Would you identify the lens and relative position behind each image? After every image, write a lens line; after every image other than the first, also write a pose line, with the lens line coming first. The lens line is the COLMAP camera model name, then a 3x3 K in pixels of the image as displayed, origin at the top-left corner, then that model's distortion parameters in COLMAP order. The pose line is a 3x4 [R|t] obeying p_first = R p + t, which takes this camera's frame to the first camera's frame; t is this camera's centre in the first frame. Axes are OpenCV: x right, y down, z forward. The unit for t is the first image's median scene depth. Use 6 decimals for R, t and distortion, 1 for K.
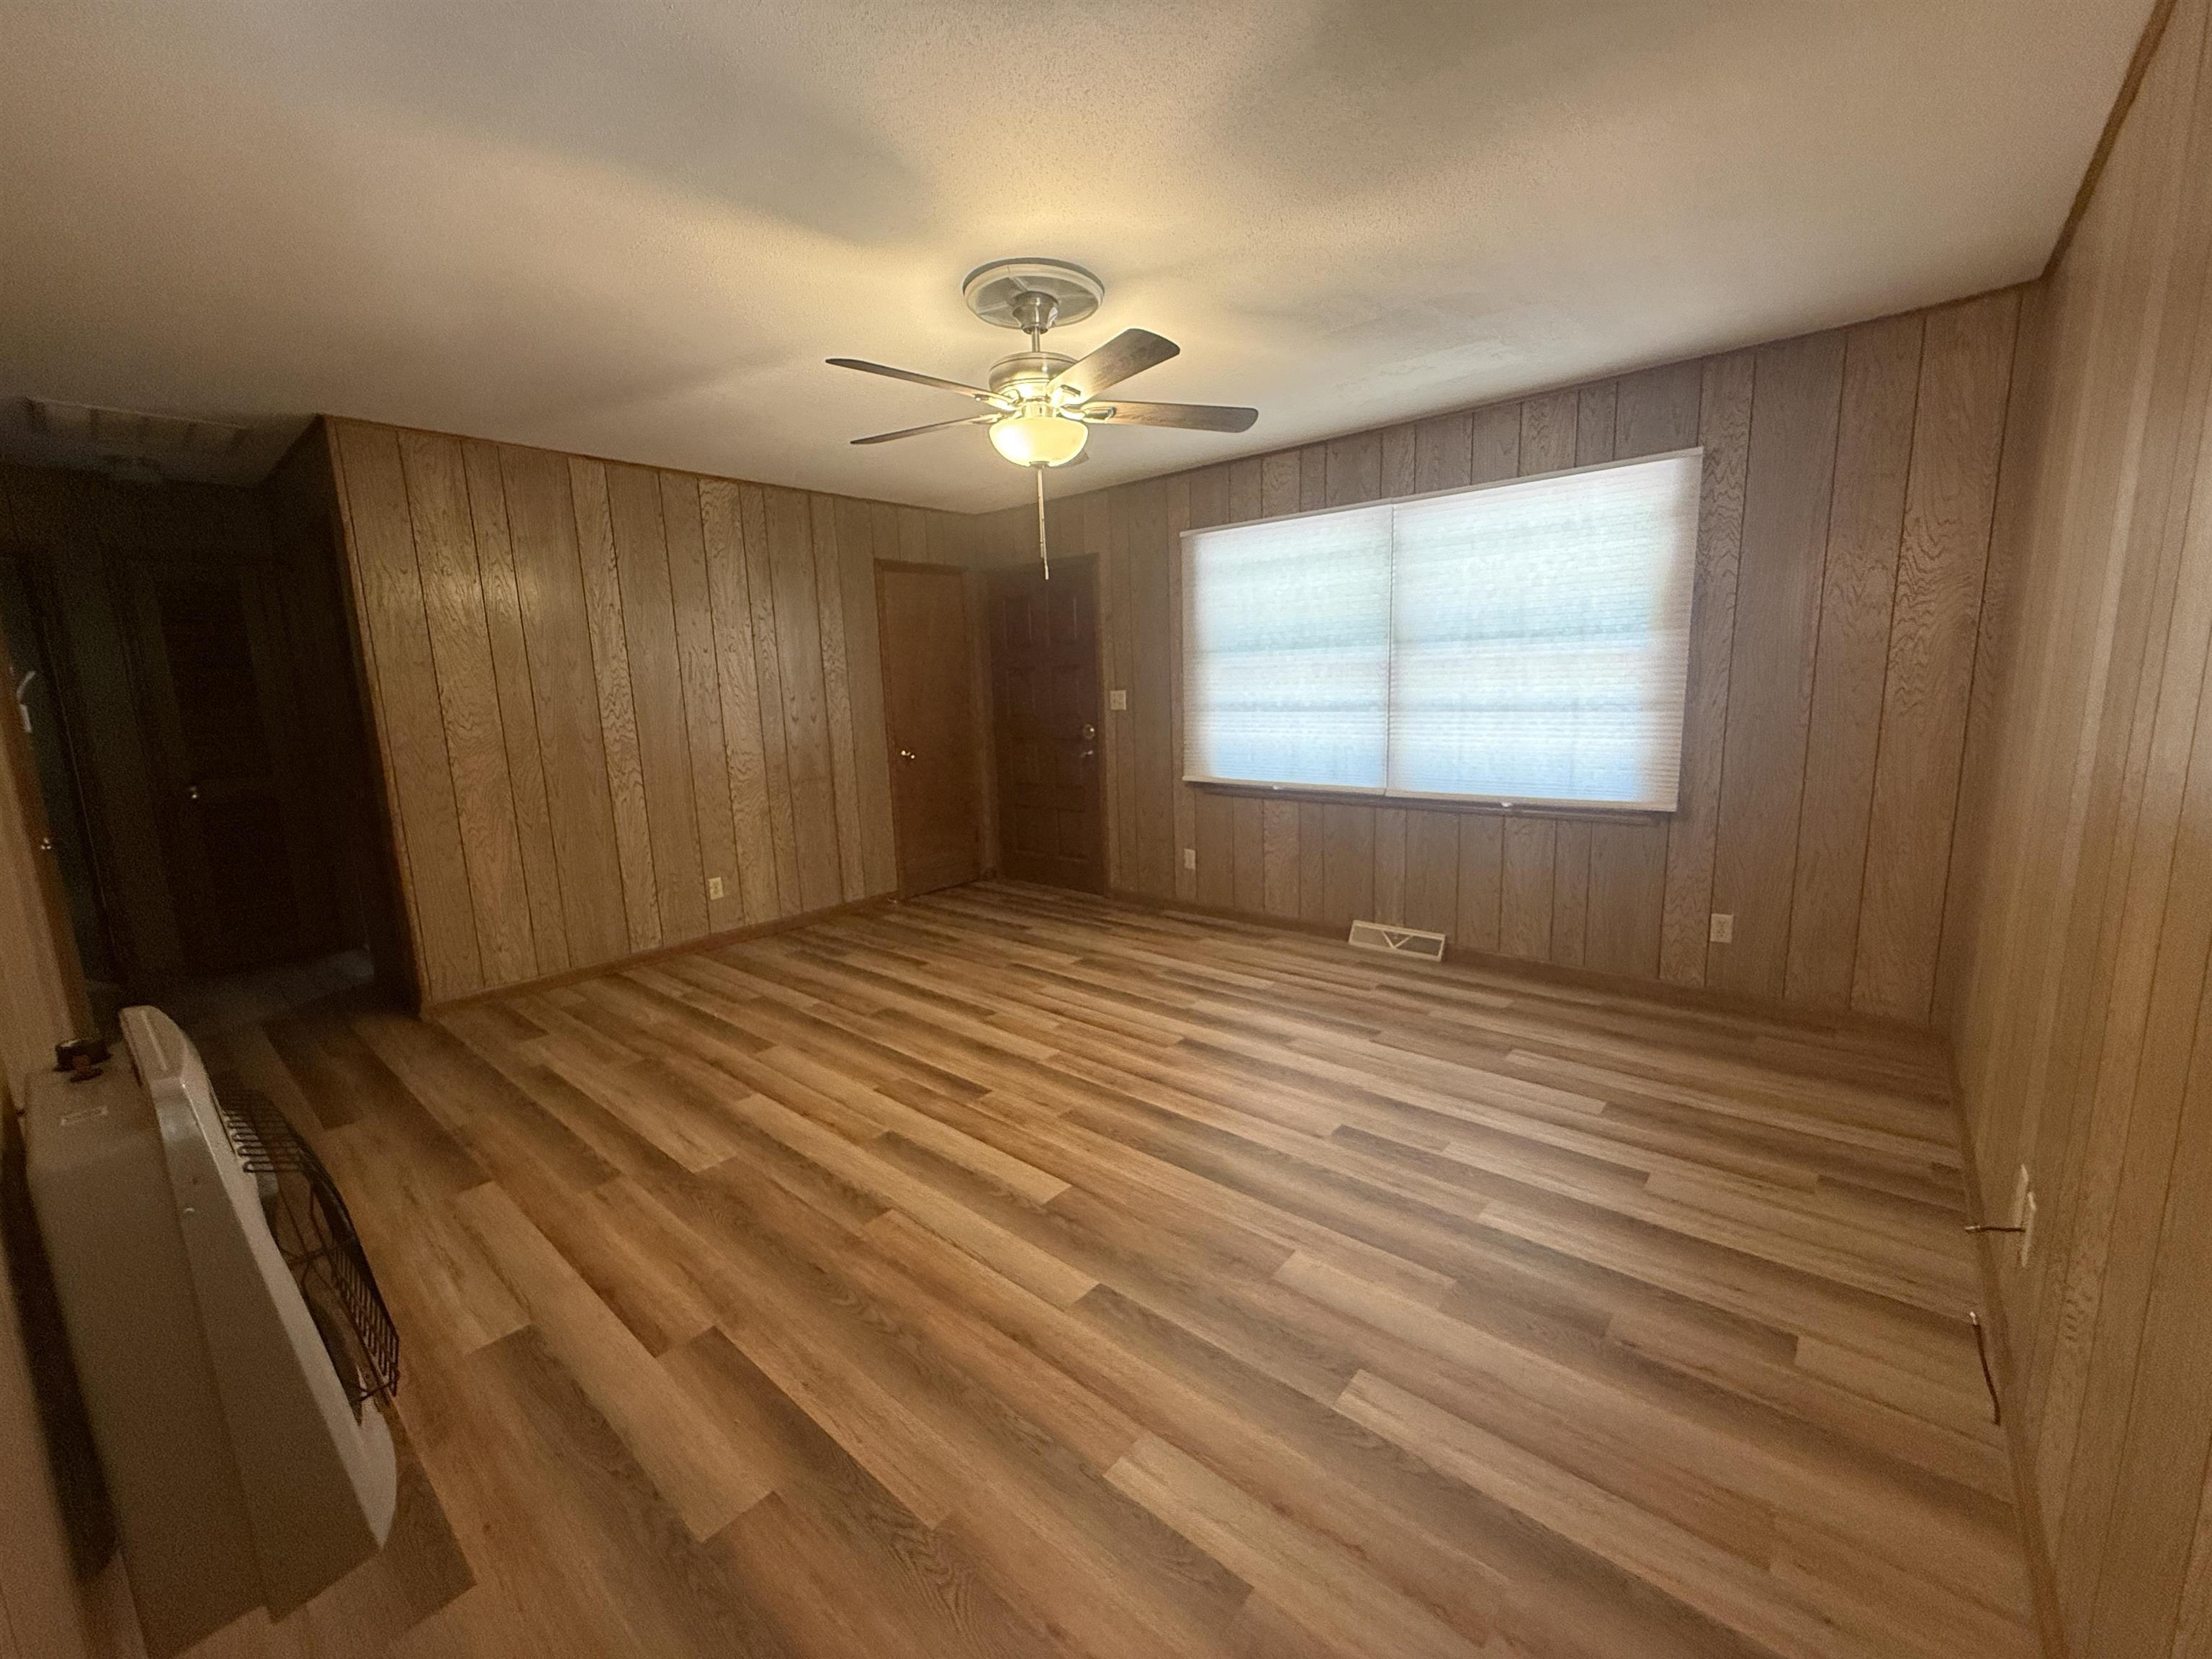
lens RADIAL K [[882.5, 0, 1098.7], [0, 882.5, 829.2], [0, 0, 1]] dist [0.001354, -0.000414]
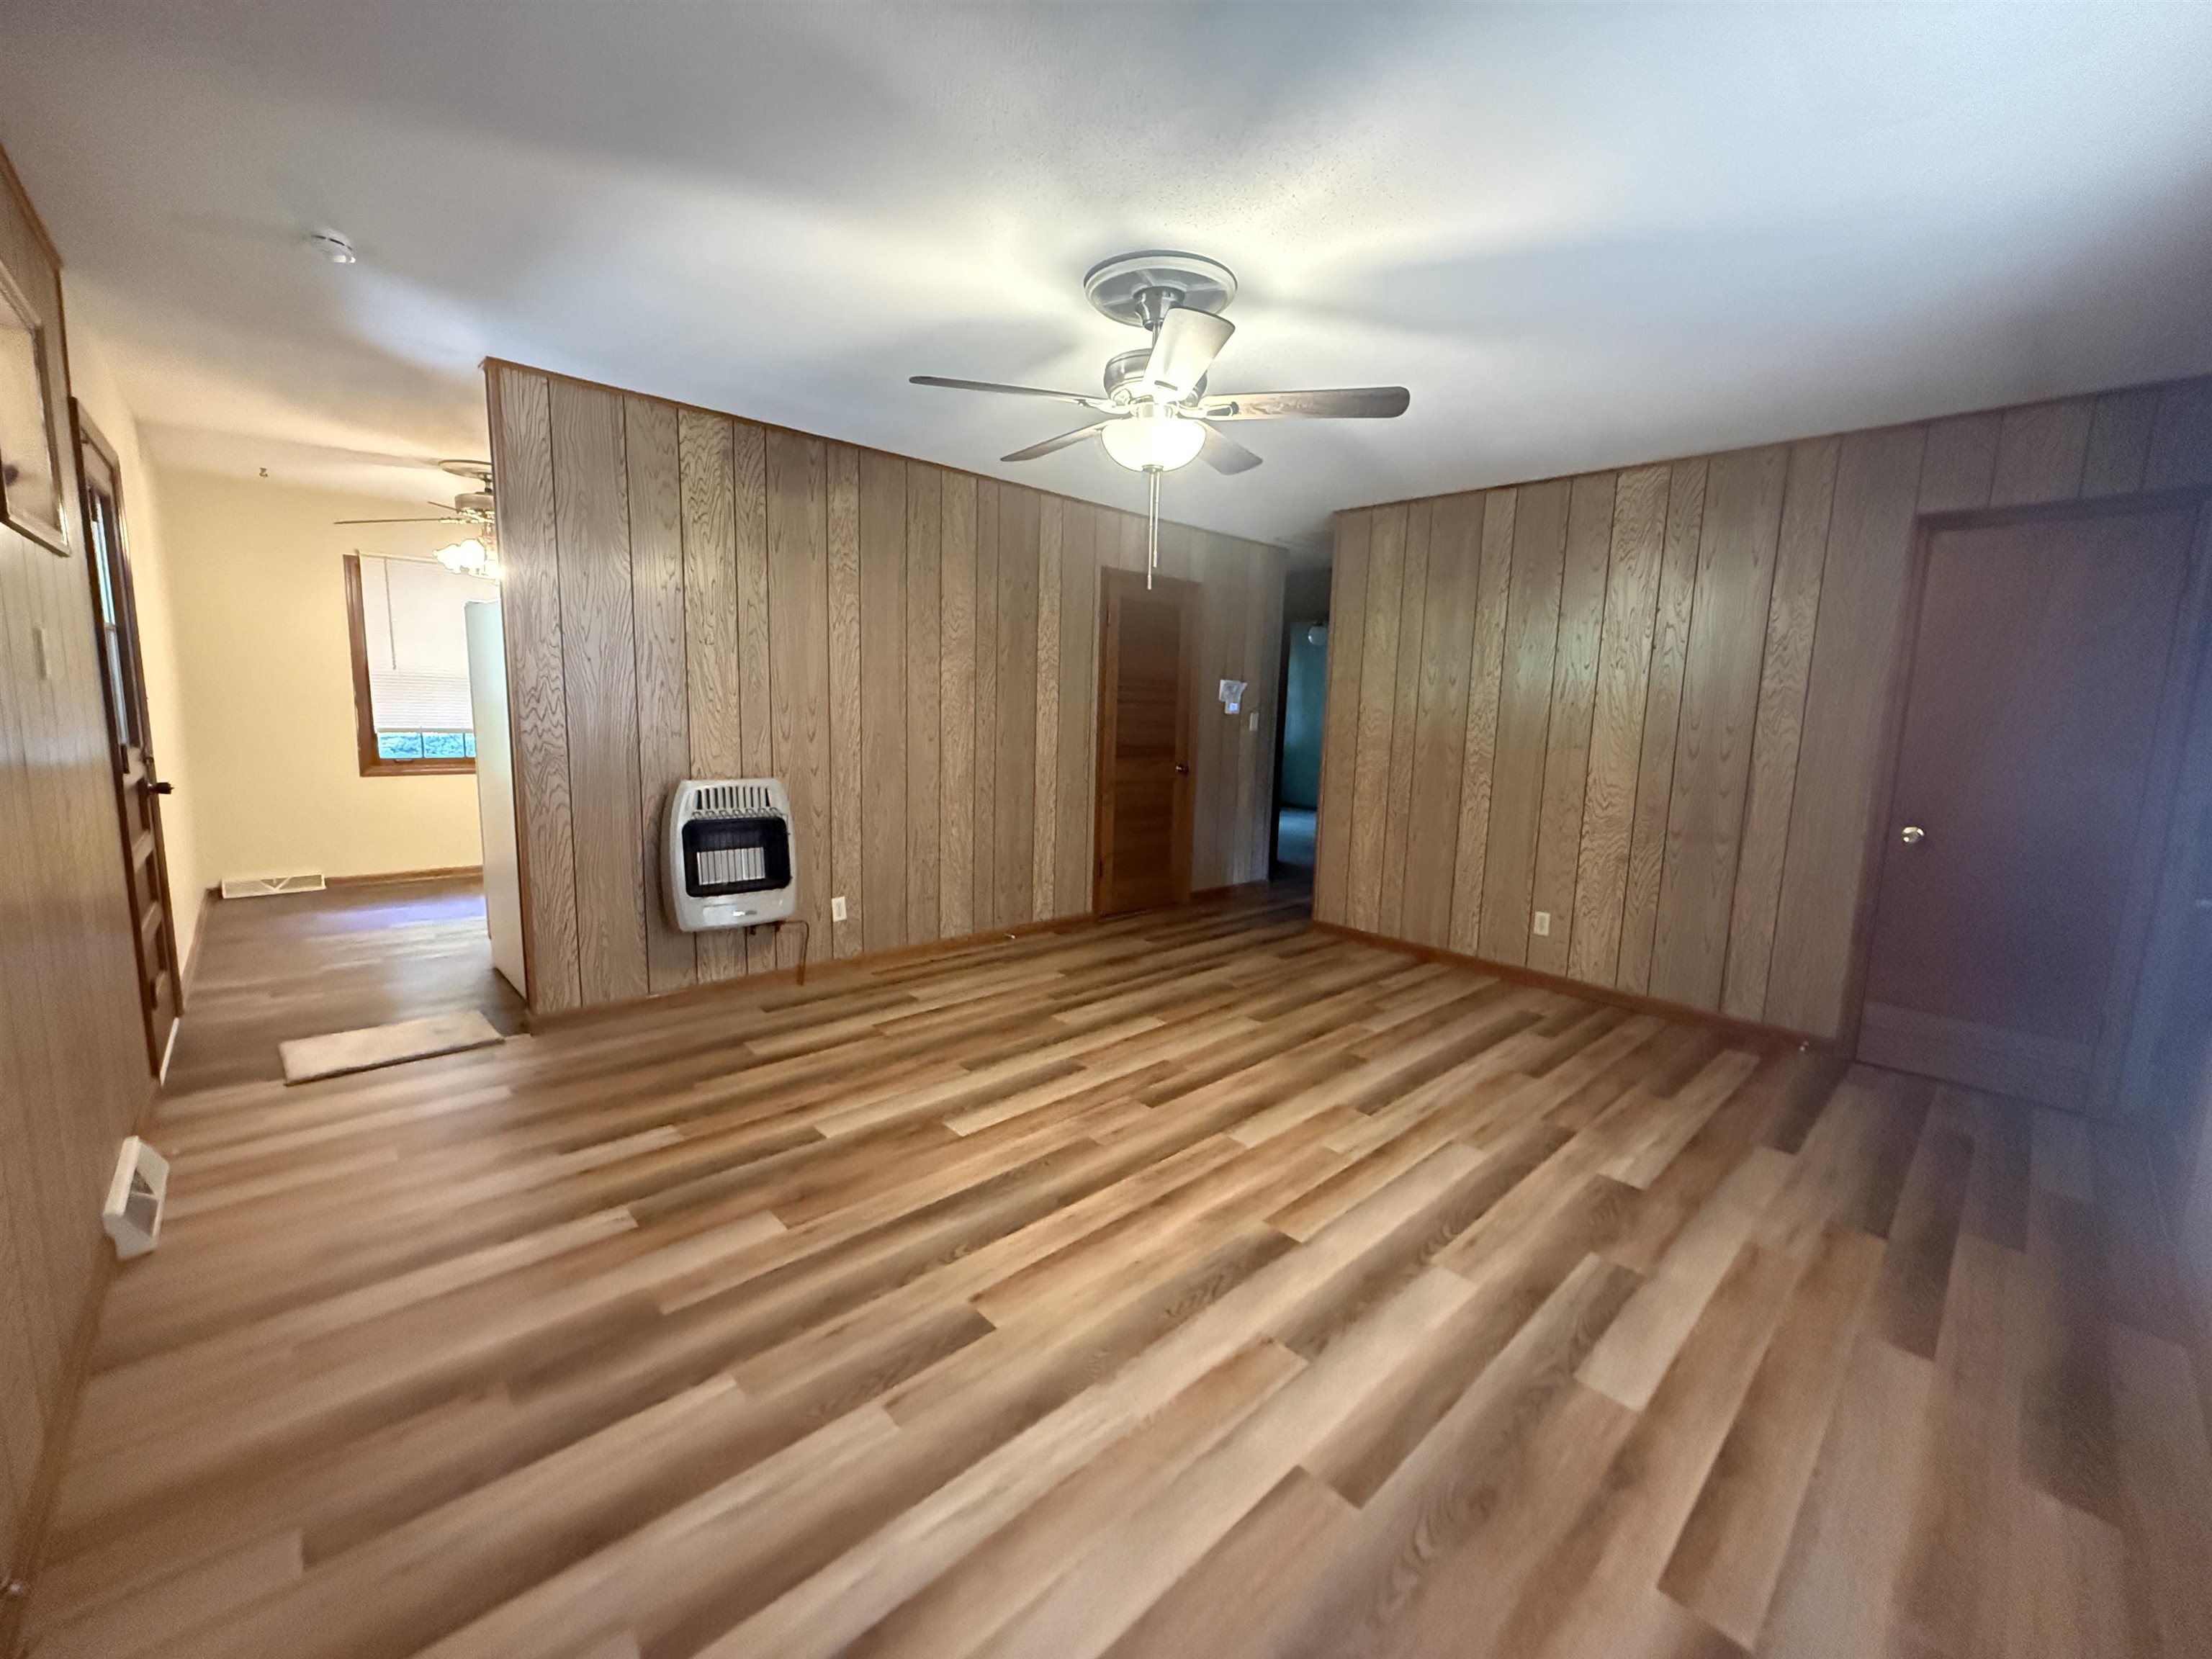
lens RADIAL K [[882.5, 0, 1098.7], [0, 882.5, 829.2], [0, 0, 1]] dist [0.001354, -0.000414]
pose [[-0.100185, 0.168140, -0.980659, 0.670513], [-0.190806, 0.964078, 0.184790, -0.147066], [0.976502, 0.205629, -0.064504, 0.783052]]
